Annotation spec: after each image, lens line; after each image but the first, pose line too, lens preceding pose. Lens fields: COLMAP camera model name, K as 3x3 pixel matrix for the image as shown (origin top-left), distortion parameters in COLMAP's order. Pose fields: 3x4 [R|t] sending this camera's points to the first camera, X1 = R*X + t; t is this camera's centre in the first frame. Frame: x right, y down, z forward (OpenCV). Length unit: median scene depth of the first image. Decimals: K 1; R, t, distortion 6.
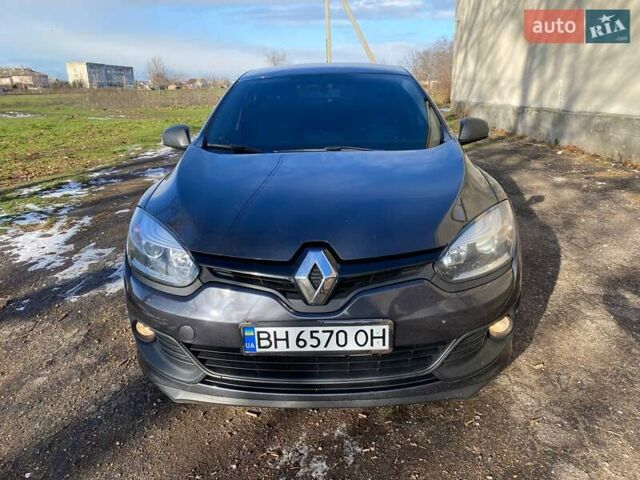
lens RADIAL K [[495.5, 0, 319.3], [0, 495.5, 239.0], [0, 0, 1]] dist [0.046568, 0.000949]
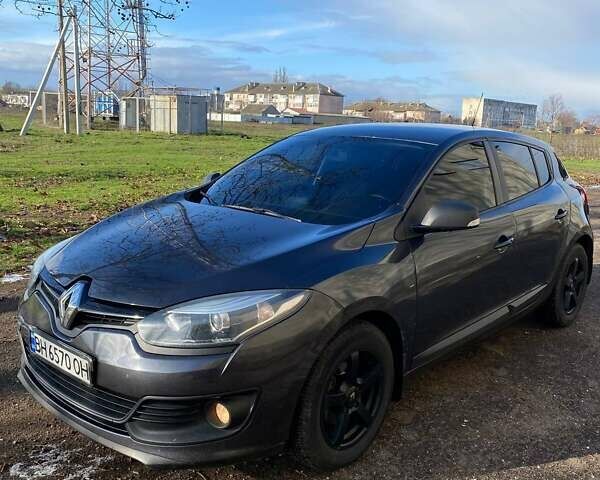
lens RADIAL K [[629.3, 0, 300.1], [0, 629.3, 236.6], [0, 0, 1]] dist [0.001367, 0.000000]
pose [[0.759750, 0.172004, -0.627052, 1.310595], [-0.247653, 0.968236, -0.034468, -0.161771], [0.601206, 0.181478, 0.778214, 0.134637]]
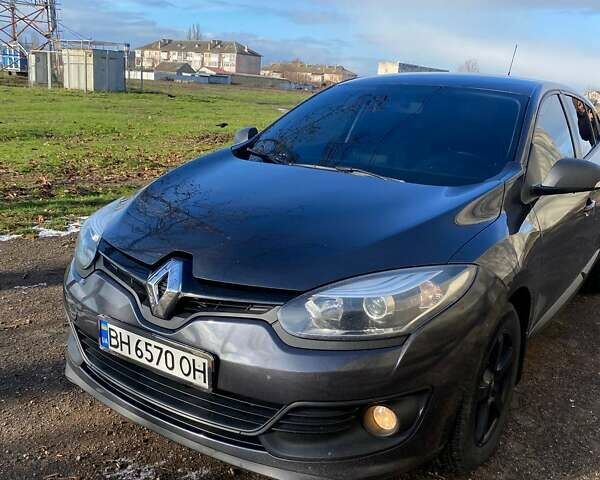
lens RADIAL K [[629.3, 0, 297.6], [0, 629.3, 241.3], [0, 0, 1]] dist [0.001367, 0.000000]
pose [[0.838345, 0.200801, -0.506810, 0.778124], [-0.234863, 0.972023, -0.003380, -0.062272], [0.491952, 0.121864, 0.862051, 0.093444]]
